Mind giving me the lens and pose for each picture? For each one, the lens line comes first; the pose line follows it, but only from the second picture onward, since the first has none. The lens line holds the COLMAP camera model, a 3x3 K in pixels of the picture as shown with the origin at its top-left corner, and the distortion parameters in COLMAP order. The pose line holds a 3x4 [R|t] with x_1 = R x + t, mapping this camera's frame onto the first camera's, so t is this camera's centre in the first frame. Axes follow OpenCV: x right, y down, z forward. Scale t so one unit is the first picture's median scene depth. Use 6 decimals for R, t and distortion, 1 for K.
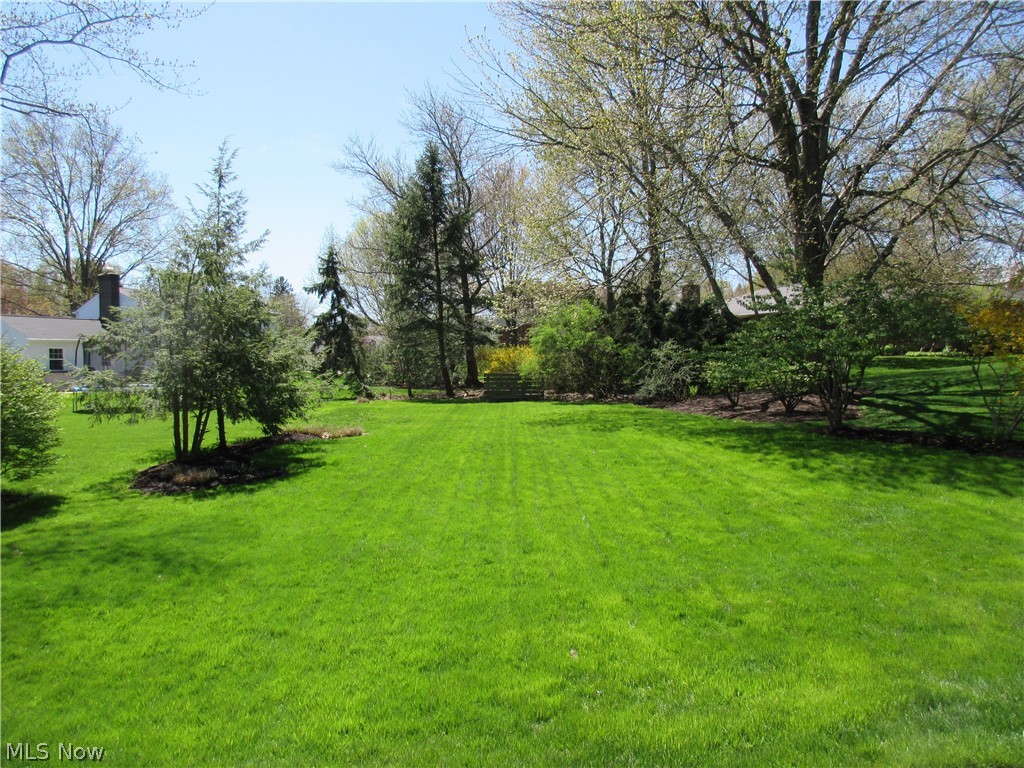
lens RADIAL K [[758.4, 0, 512.0], [0, 758.4, 384.0], [0, 0, 1]] dist [0.000818, -0.008222]
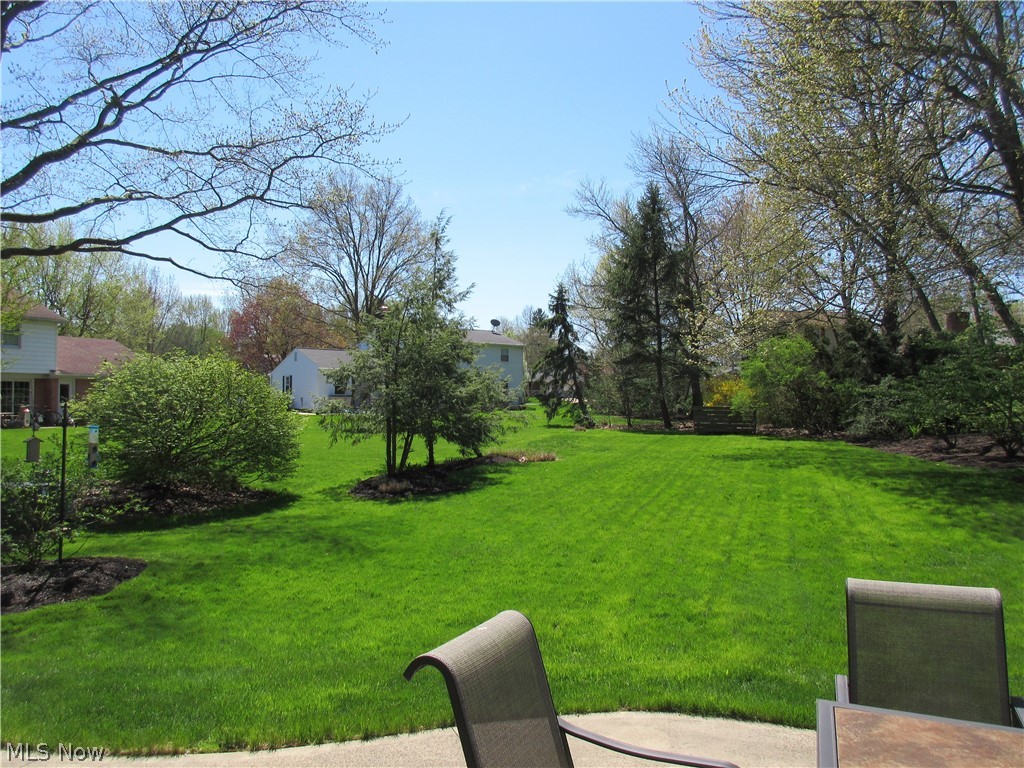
lens RADIAL K [[761.3, 0, 512.0], [0, 761.3, 384.0], [0, 0, 1]] dist [0.005236, 0.002190]
pose [[0.942252, 0.012835, -0.334659, 0.067830], [-0.024996, 0.999173, -0.032057, -0.004321], [0.333970, 0.038571, 0.941794, -0.045431]]
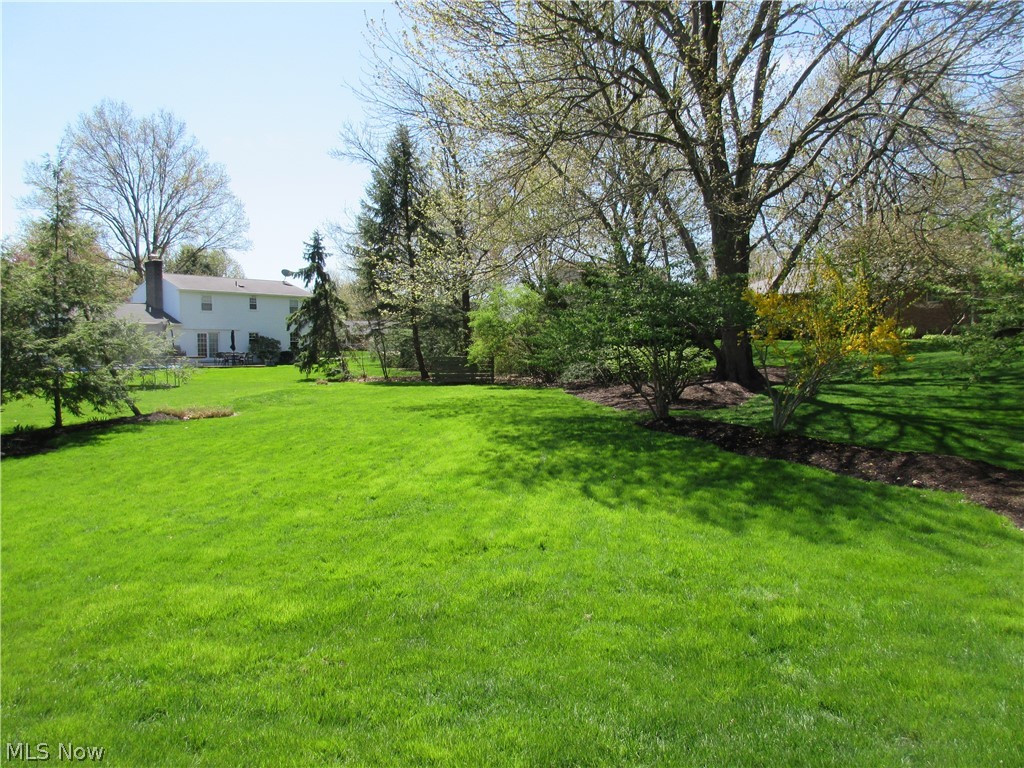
lens RADIAL K [[761.3, 0, 512.0], [0, 761.3, 384.0], [0, 0, 1]] dist [0.005236, 0.002190]
pose [[0.987543, 0.011088, -0.156959, 0.205858], [-0.007231, 0.999658, 0.025126, -0.003621], [0.157184, -0.023678, 0.987285, 0.019538]]
